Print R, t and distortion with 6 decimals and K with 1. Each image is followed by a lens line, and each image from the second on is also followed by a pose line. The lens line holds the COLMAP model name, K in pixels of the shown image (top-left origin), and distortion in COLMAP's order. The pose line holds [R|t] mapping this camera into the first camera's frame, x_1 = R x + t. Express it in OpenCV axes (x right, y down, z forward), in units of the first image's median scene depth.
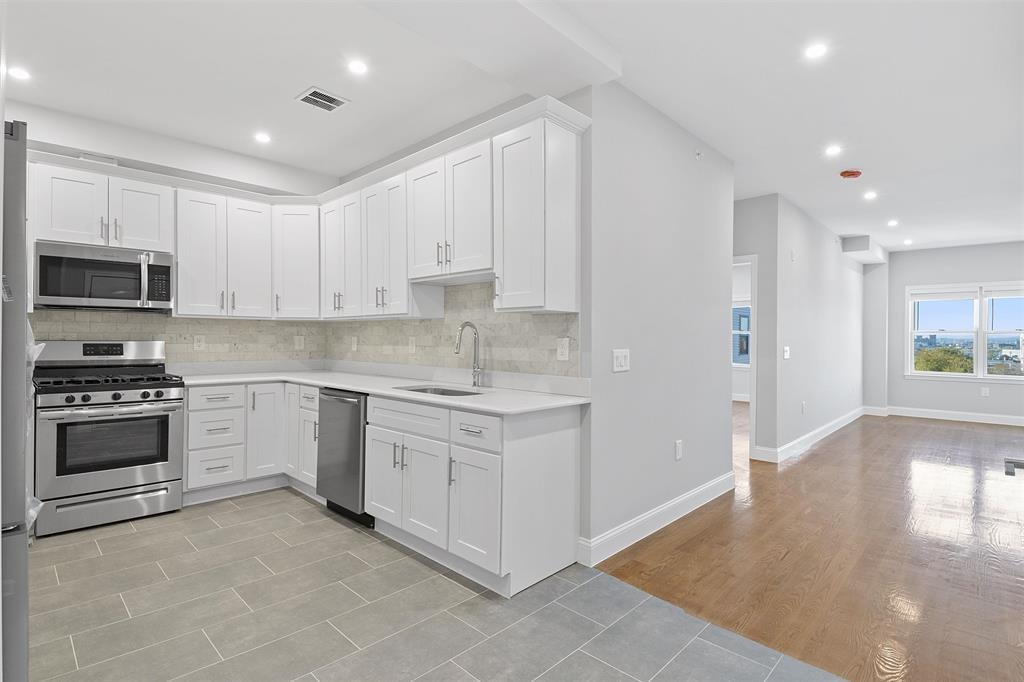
lens RADIAL K [[506.3, 0, 517.7], [0, 506.3, 341.1], [0, 0, 1]] dist [0.036950, -0.036550]
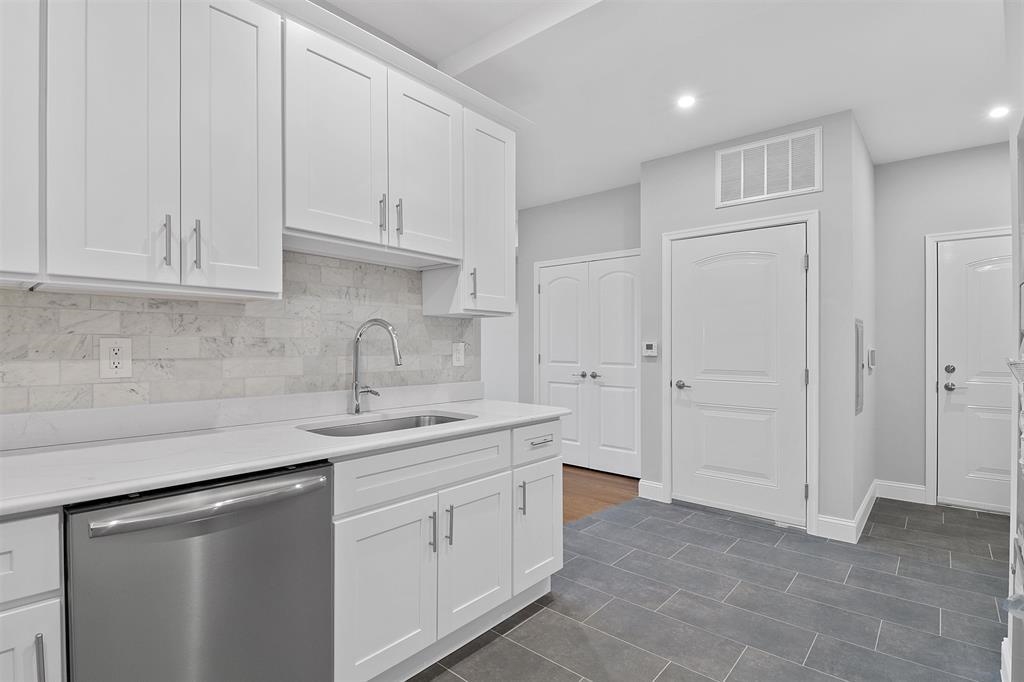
lens RADIAL K [[496.4, 0, 511.1], [0, 496.4, 347.3], [0, 0, 1]] dist [0.027052, -0.022938]
pose [[-0.061263, -0.011686, 0.998053, -0.693833], [-0.002095, 0.999931, 0.011579, -0.007137], [-0.998119, -0.001381, -0.061283, 0.764963]]
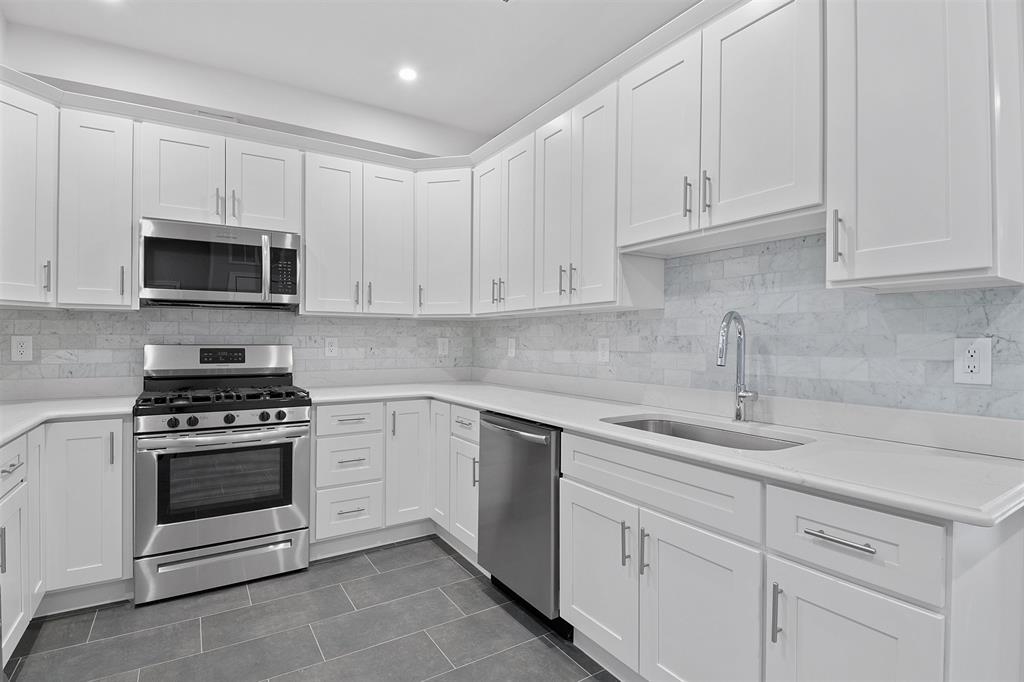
lens RADIAL K [[500.4, 0, 512.4], [0, 500.4, 342.4], [0, 0, 1]] dist [0.026530, -0.034774]
pose [[0.974088, -0.003331, -0.226144, -0.190944], [0.002876, 0.999993, -0.002340, -0.001516], [0.226151, 0.001629, 0.974091, 0.337756]]
